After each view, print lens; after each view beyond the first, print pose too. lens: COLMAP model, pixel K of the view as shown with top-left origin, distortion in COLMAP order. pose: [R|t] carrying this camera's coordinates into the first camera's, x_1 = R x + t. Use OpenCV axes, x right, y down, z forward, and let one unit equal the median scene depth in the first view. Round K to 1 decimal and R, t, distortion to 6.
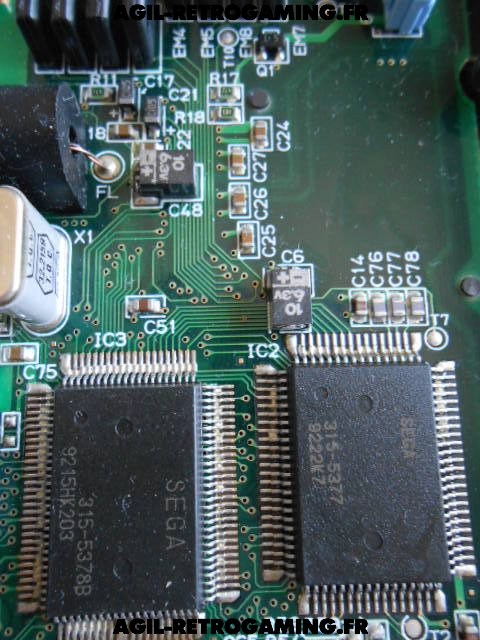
lens RADIAL K [[485.5, 0, 255.4], [0, 485.5, 324.3], [0, 0, 1]] dist [-0.006546, 0.047328]
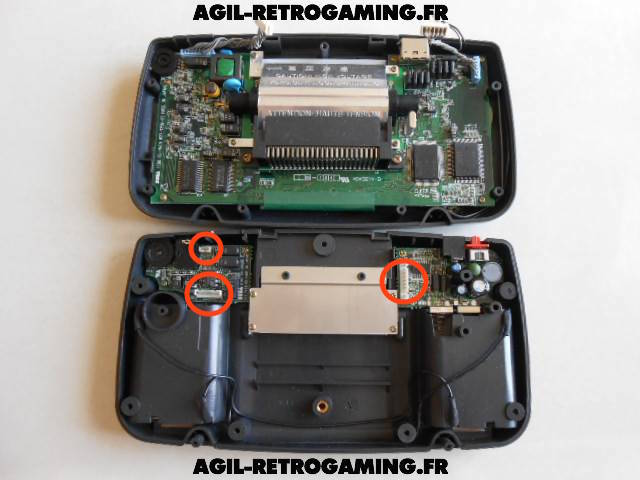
lens RADIAL K [[485.5, 0, 320.3], [0, 485.5, 243.6], [0, 0, 1]] dist [-0.006546, 0.047328]
pose [[0.999289, 0.028601, -0.024572, -1.256174], [-0.028852, 0.999534, -0.009926, 1.301482], [0.024276, 0.010628, 0.999649, -4.510050]]
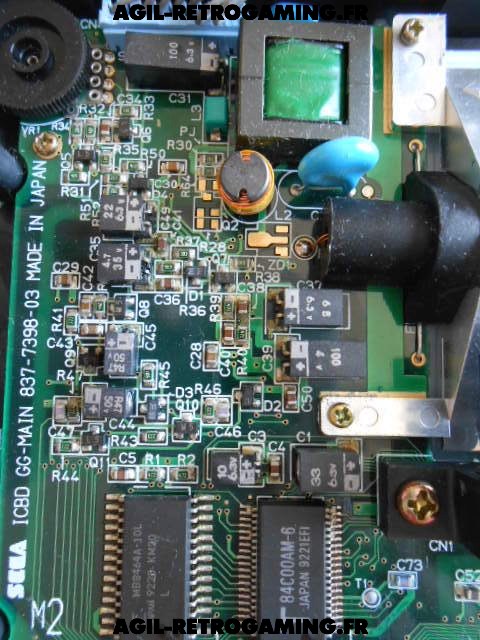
lens RADIAL K [[485.5, 0, 238.3], [0, 485.5, 319.8], [0, 0, 1]] dist [-0.006546, 0.047328]
pose [[0.999692, 0.024752, 0.001736, -2.672153], [-0.024813, 0.997093, 0.072042, -0.191402], [0.000052, -0.072063, 0.997400, -0.355694]]
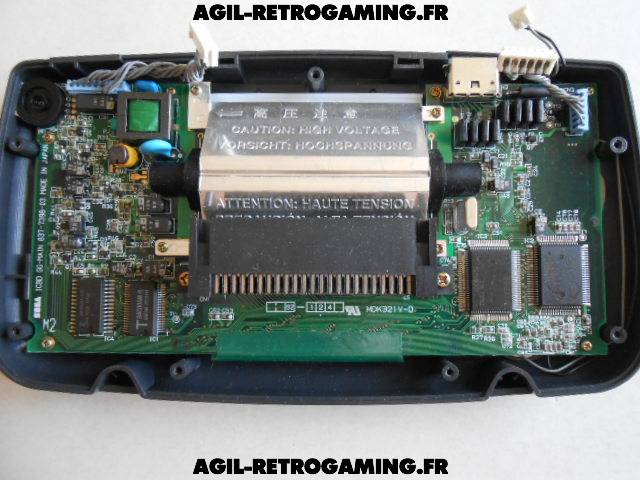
lens RADIAL K [[485.5, 0, 321.3], [0, 485.5, 240.7], [0, 0, 1]] dist [-0.006546, 0.047328]
pose [[0.999417, 0.020959, -0.026935, -1.266044], [-0.018080, 0.994515, 0.103020, -0.250480], [0.028946, -0.102473, 0.994315, -2.255581]]
